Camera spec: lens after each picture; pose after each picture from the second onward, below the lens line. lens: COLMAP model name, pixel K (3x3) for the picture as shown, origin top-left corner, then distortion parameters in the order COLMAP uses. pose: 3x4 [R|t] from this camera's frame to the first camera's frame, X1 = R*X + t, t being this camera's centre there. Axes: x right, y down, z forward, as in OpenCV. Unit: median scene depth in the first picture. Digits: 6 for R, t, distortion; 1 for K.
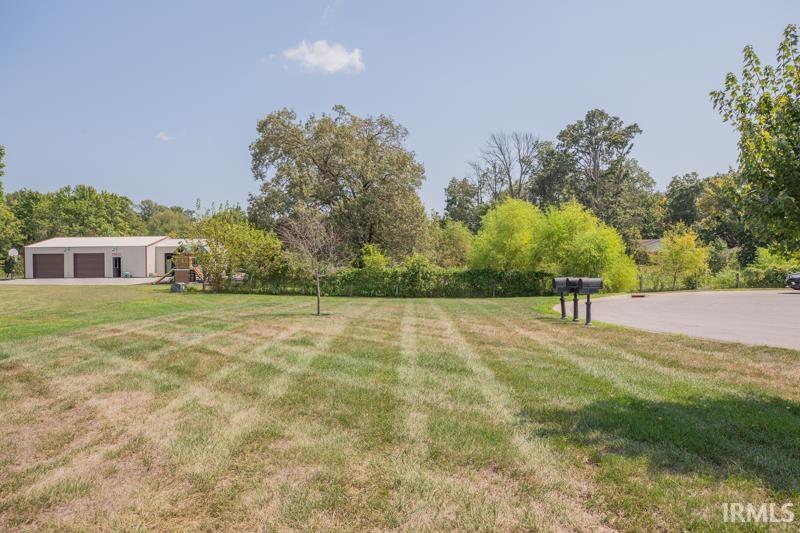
lens RADIAL K [[546.5, 0, 400.0], [0, 546.5, 266.5], [0, 0, 1]] dist [0.006205, 0.004859]
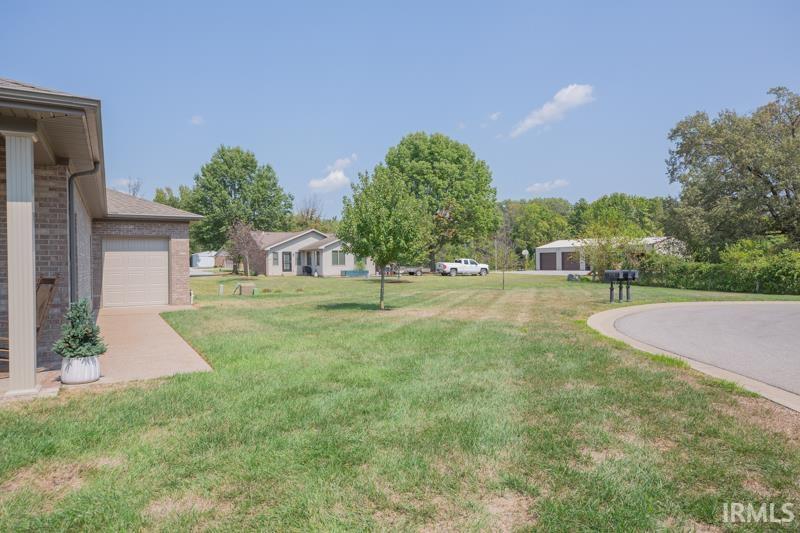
lens RADIAL K [[546.5, 0, 400.0], [0, 546.5, 266.5], [0, 0, 1]] dist [0.006205, 0.004859]
pose [[0.523733, 0.006384, -0.851858, 0.347517], [0.000342, 0.999970, 0.007704, 0.001068], [0.851882, -0.004327, 0.523715, -0.031679]]
